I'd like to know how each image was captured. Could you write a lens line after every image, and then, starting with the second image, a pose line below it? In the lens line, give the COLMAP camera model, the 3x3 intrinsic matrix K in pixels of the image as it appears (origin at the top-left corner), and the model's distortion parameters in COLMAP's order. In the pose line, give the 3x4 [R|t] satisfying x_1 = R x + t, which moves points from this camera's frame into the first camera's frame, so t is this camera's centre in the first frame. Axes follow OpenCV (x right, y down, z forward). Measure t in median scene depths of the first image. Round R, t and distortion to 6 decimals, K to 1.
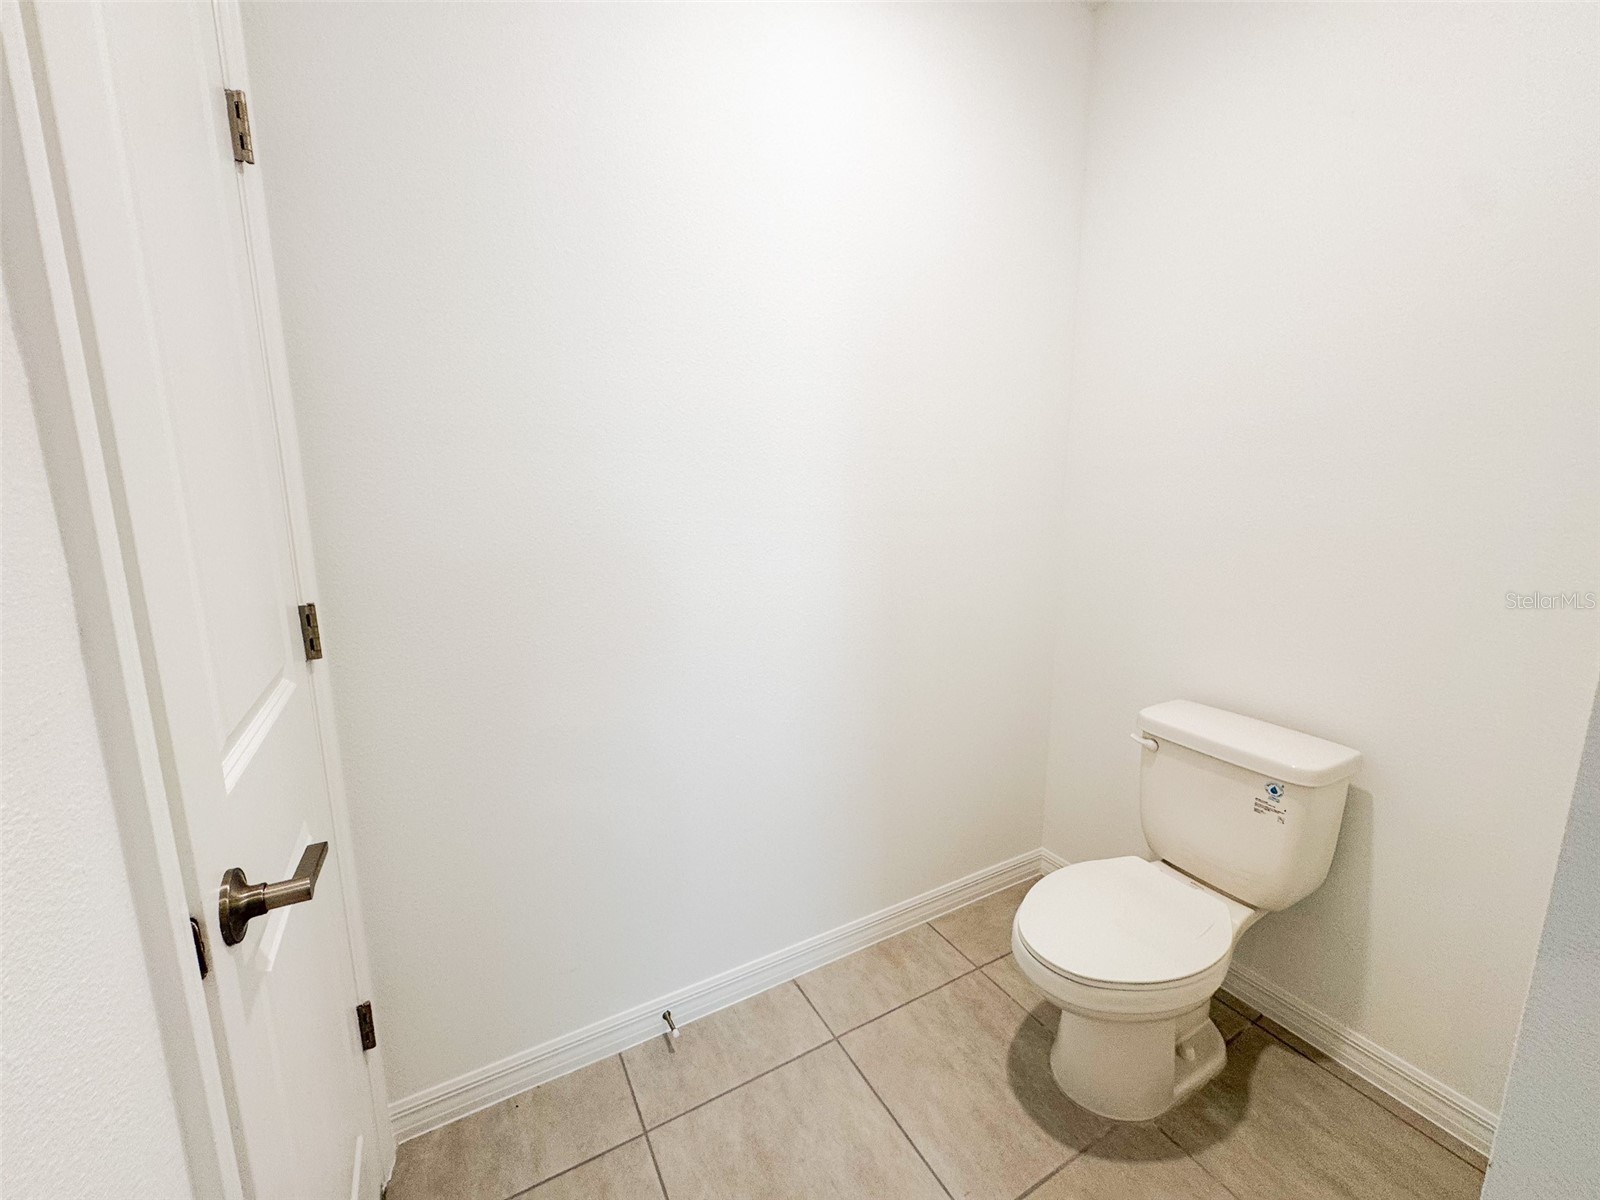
lens RADIAL K [[638.4, 0, 801.5], [0, 638.4, 600.4], [0, 0, 1]] dist [0.000409, 0.000413]
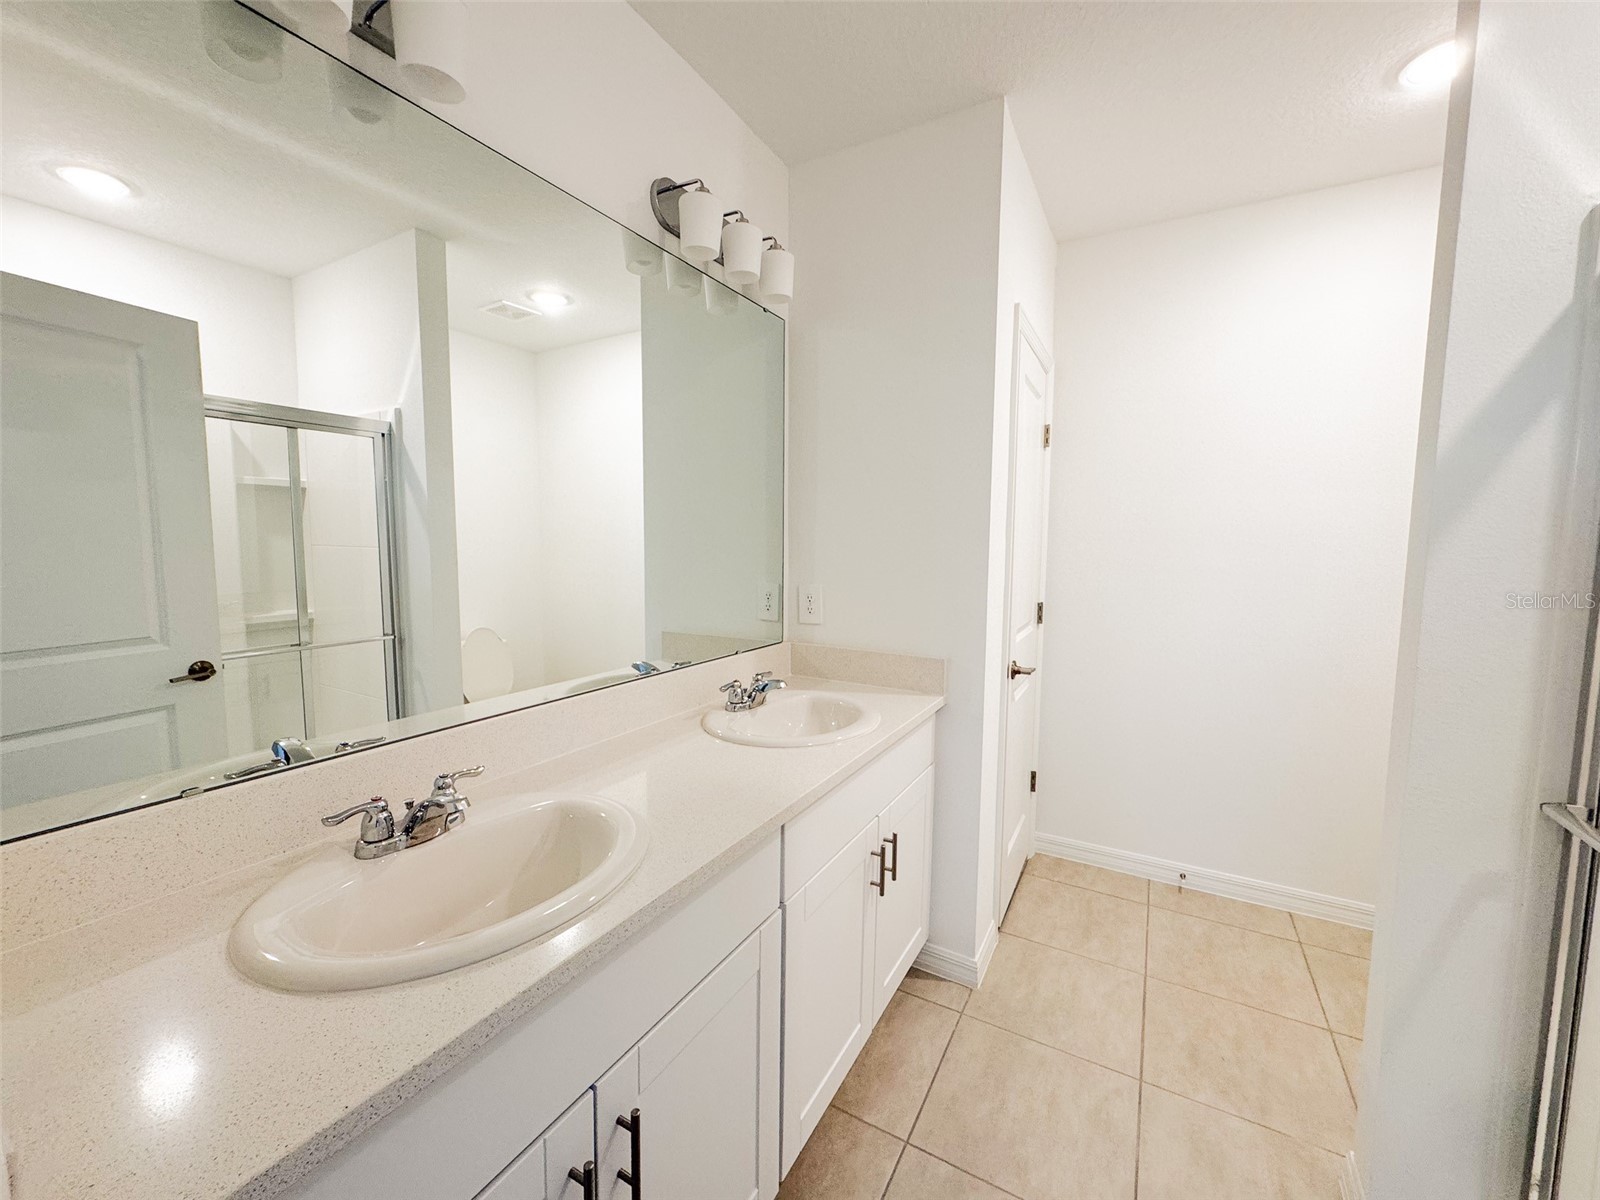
lens RADIAL K [[638.2, 0, 800.0], [0, 638.2, 600.0], [0, 0, 1]] dist [0.001066, 0.000239]
pose [[0.525033, 0.080758, -0.847242, 0.790142], [-0.156886, 0.987612, -0.003084, 0.137530], [0.836497, 0.134539, 0.531198, -1.037699]]
